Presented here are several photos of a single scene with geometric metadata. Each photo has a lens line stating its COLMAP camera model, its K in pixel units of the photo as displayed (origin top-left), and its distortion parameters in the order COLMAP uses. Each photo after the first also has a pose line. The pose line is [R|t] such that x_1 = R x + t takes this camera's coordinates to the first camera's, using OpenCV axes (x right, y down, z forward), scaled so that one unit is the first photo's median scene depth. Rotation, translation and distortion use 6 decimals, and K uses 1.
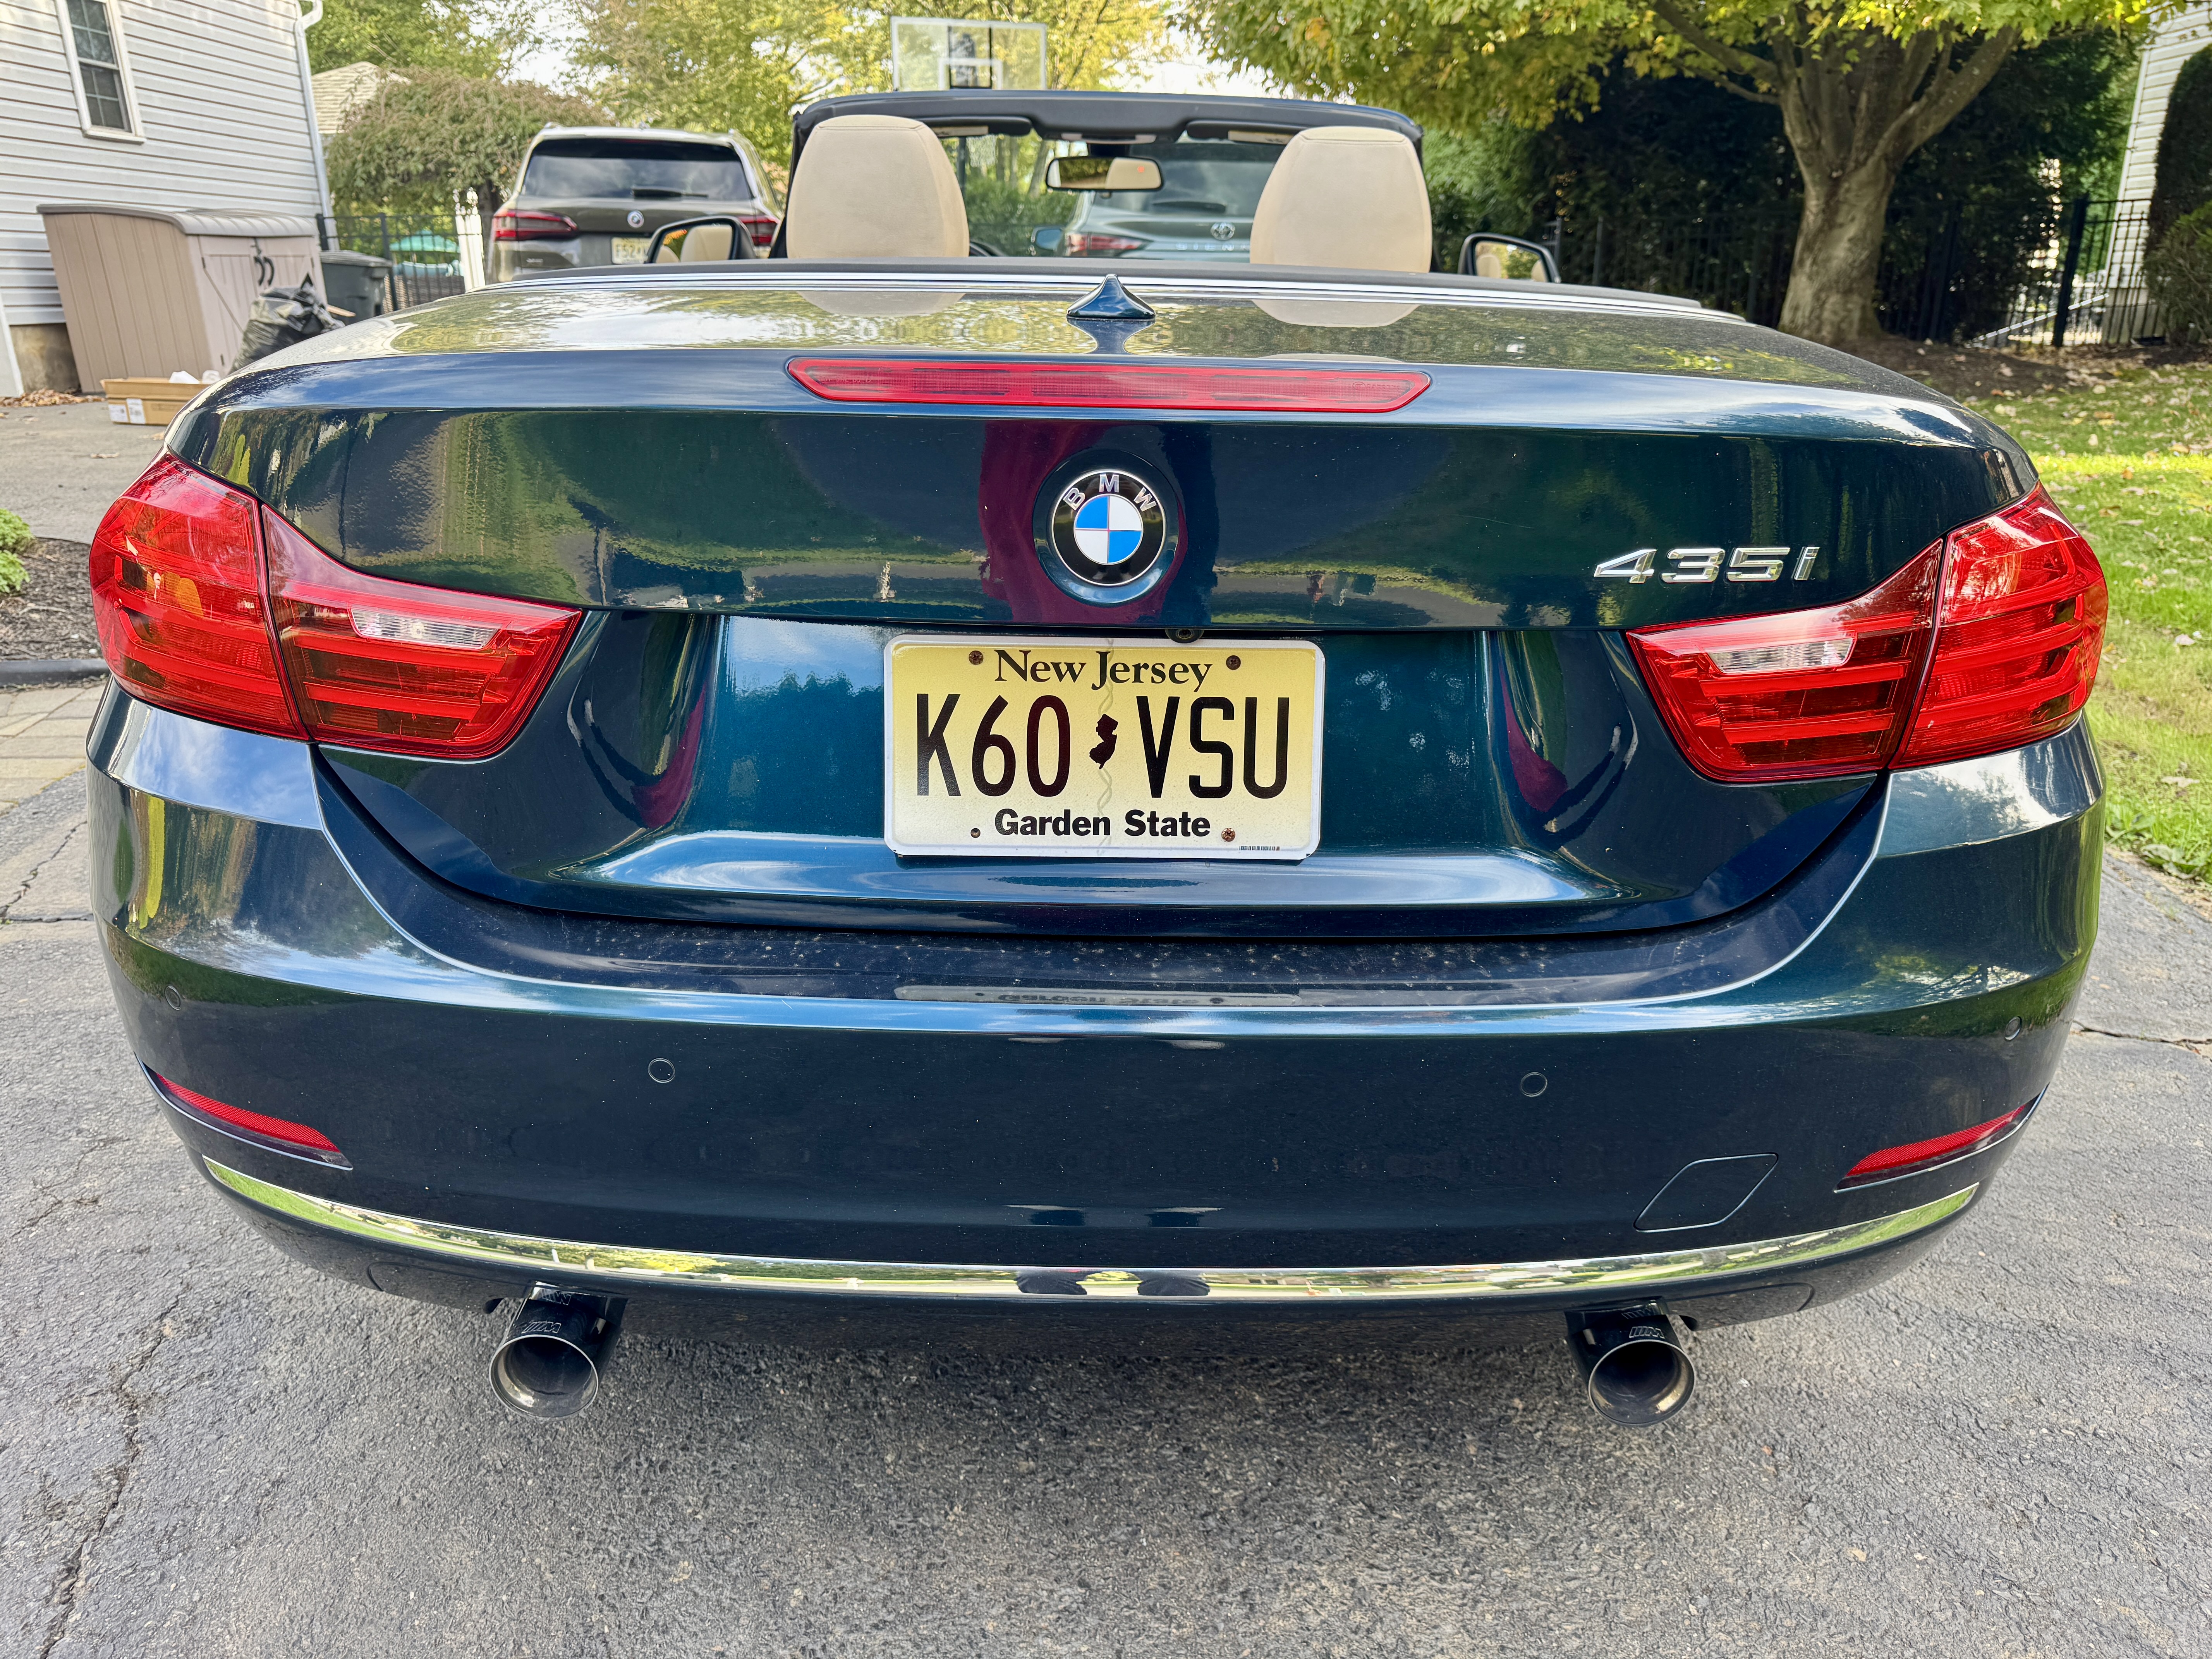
lens RADIAL K [[1568.0, 0, 1111.8], [0, 1568.0, 821.0], [0, 0, 1]] dist [0.019474, -0.023681]
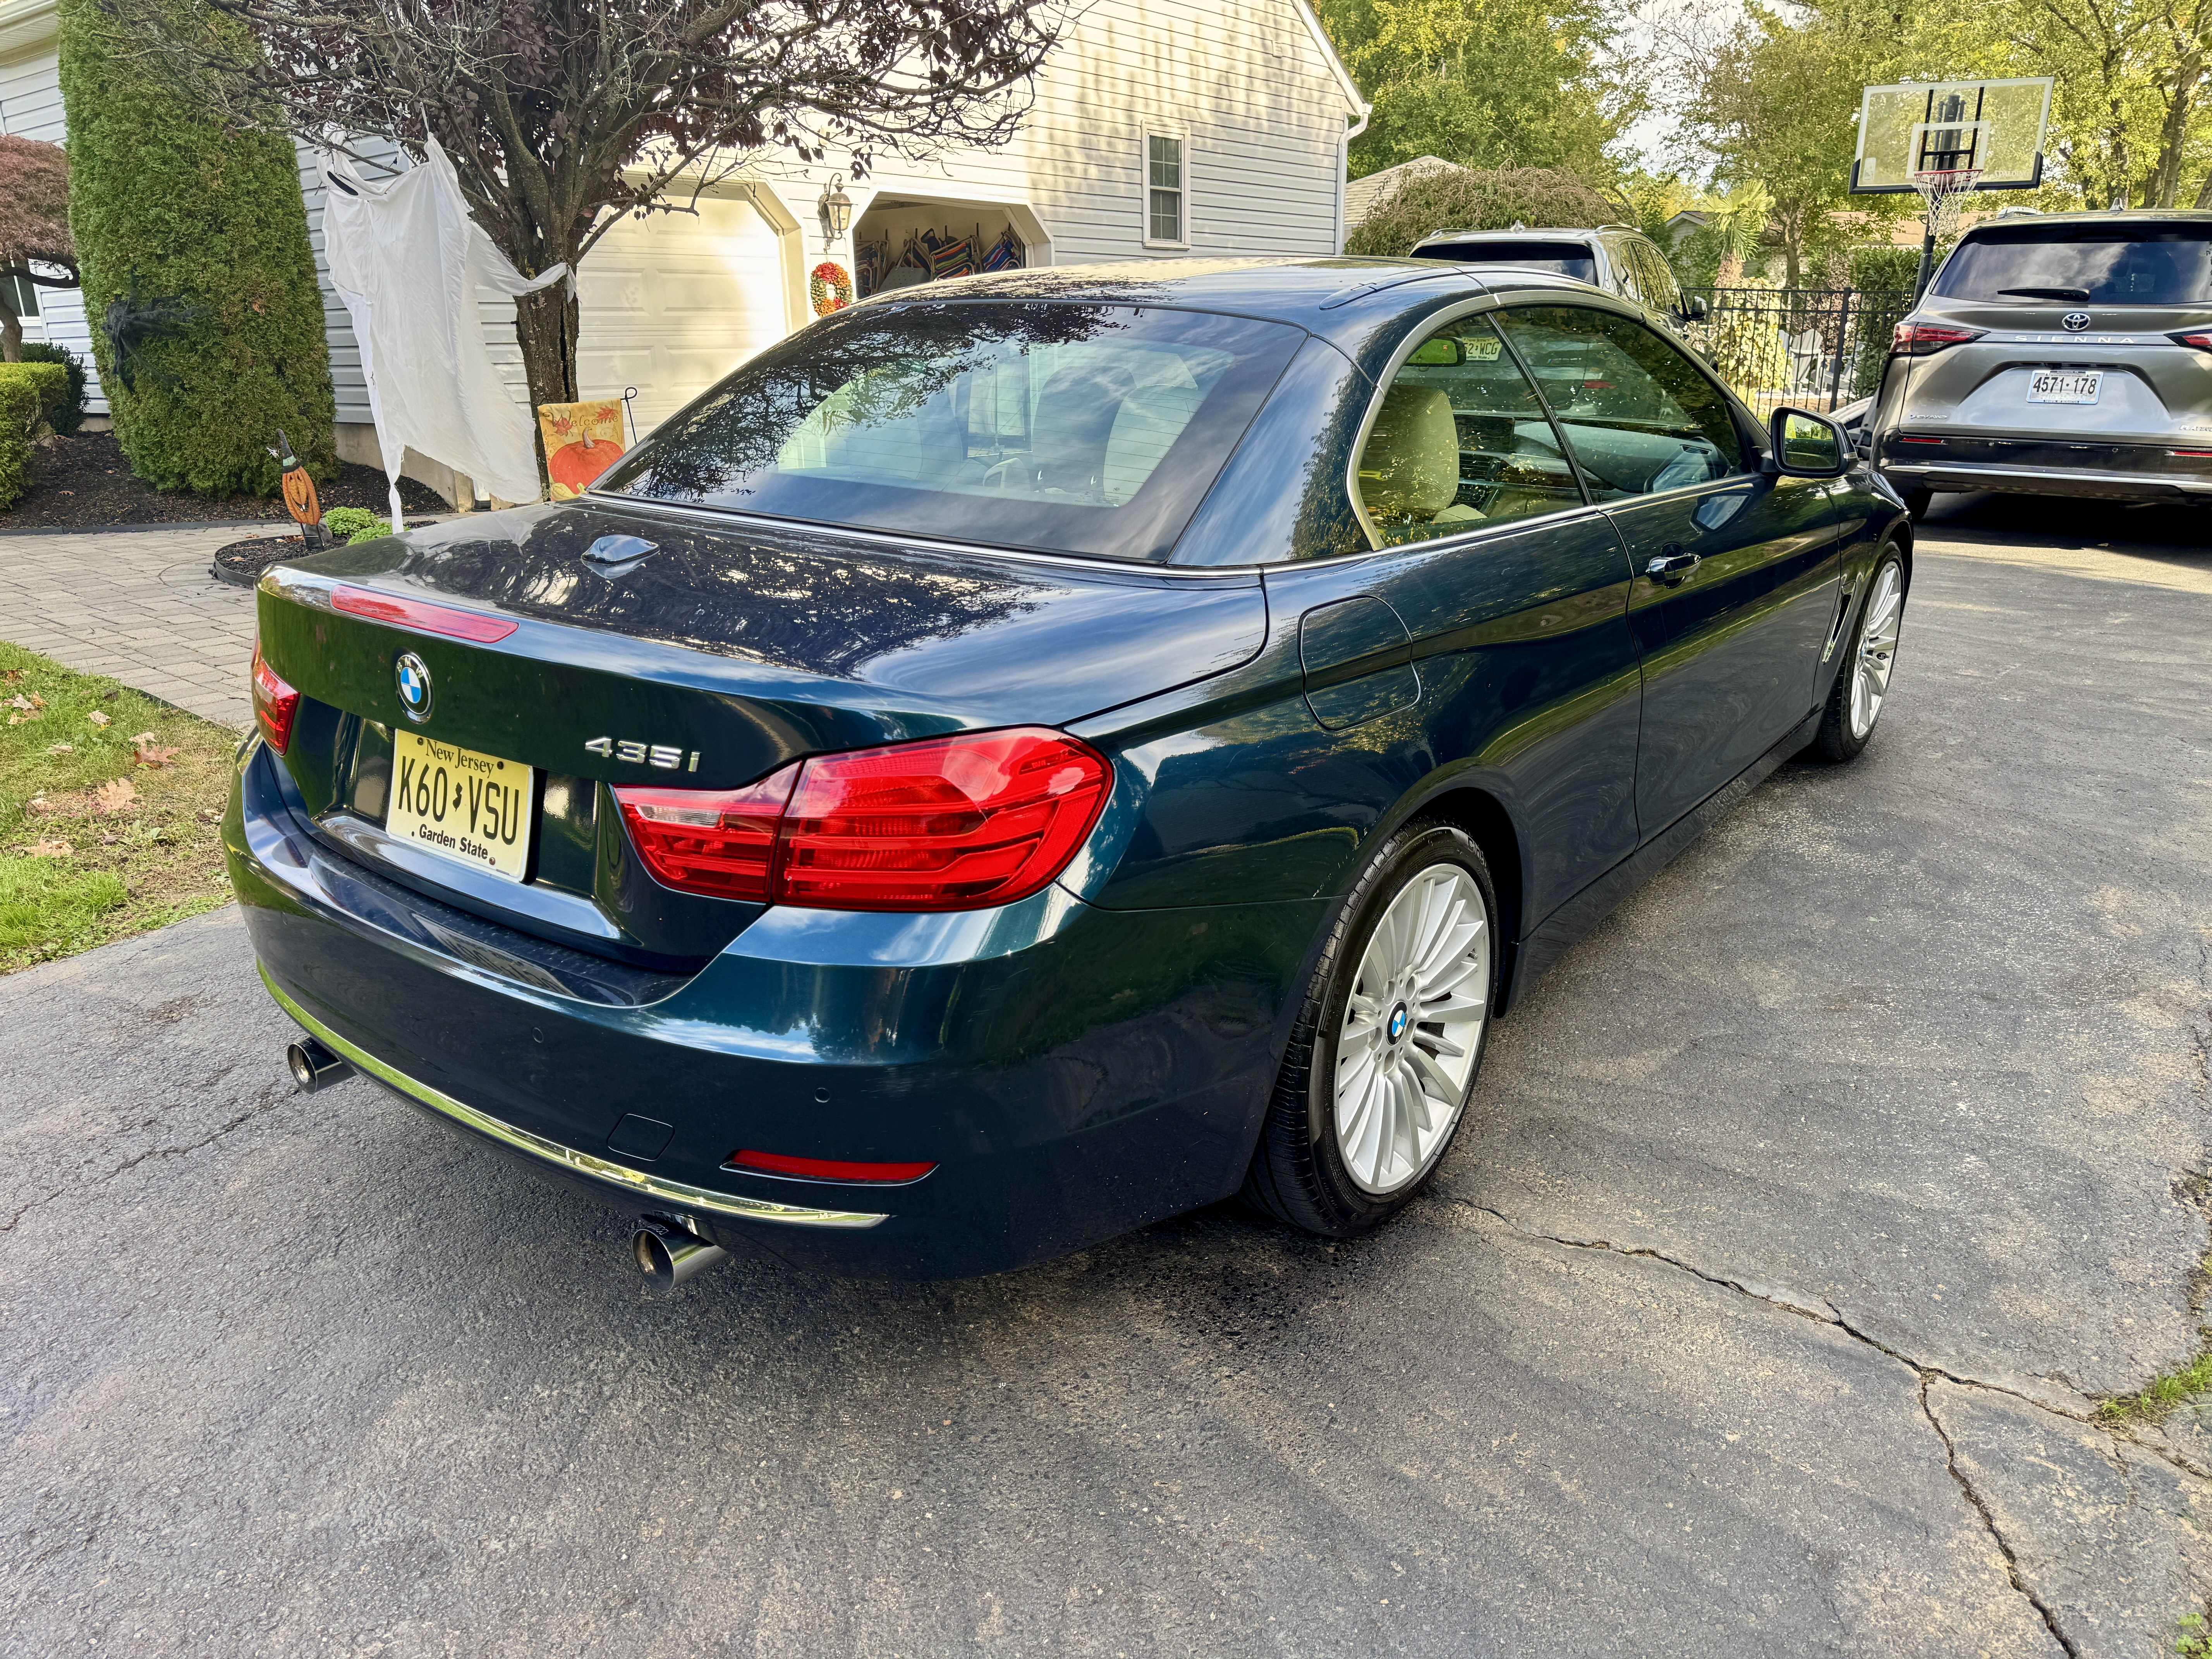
lens RADIAL K [[1568.0, 0, 1116.2], [0, 1568.0, 841.7], [0, 0, 1]] dist [0.019474, -0.023681]
pose [[0.785599, 0.187015, -0.589796, 1.328070], [-0.194923, 0.979494, 0.050946, -0.190868], [0.587230, 0.074942, 0.805943, -0.019773]]
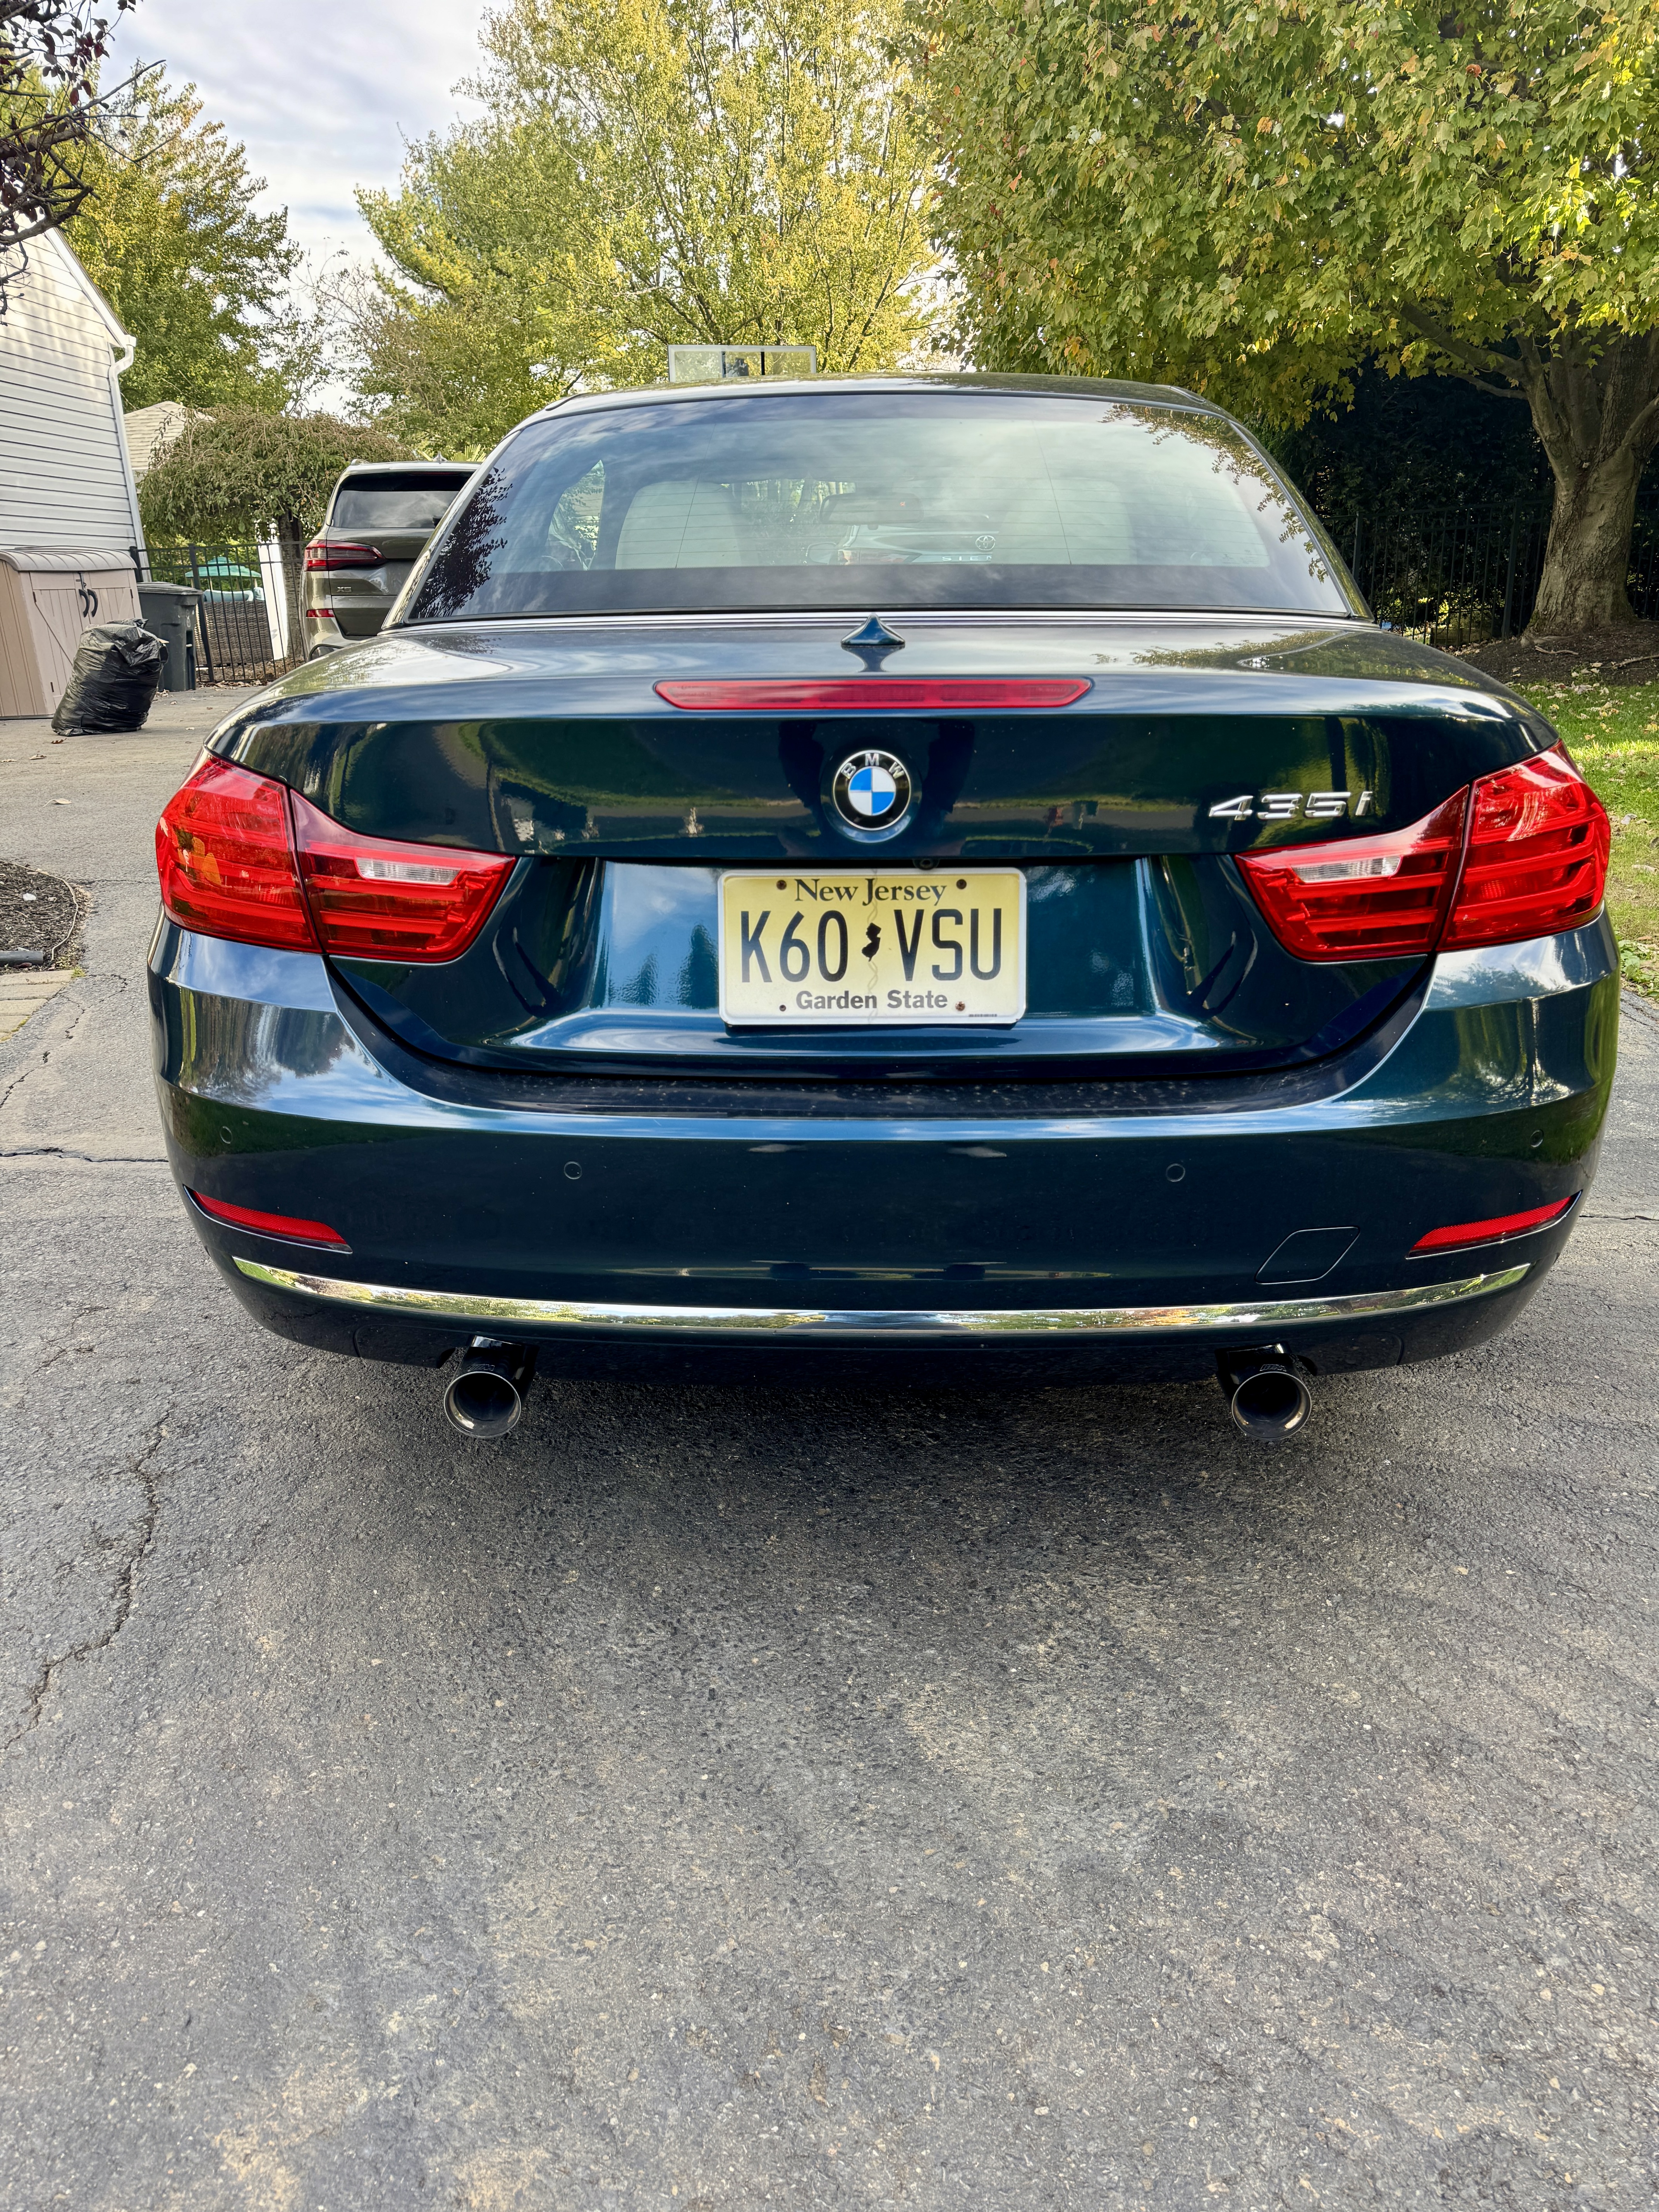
lens RADIAL K [[1568.0, 0, 825.1], [0, 1568.0, 1108.1], [0, 0, 1]] dist [0.019474, -0.023681]
pose [[0.998967, -0.015608, -0.042674, 0.008596], [0.015186, 0.999833, -0.010195, 0.089818], [0.042826, 0.009537, 0.999037, -0.334768]]
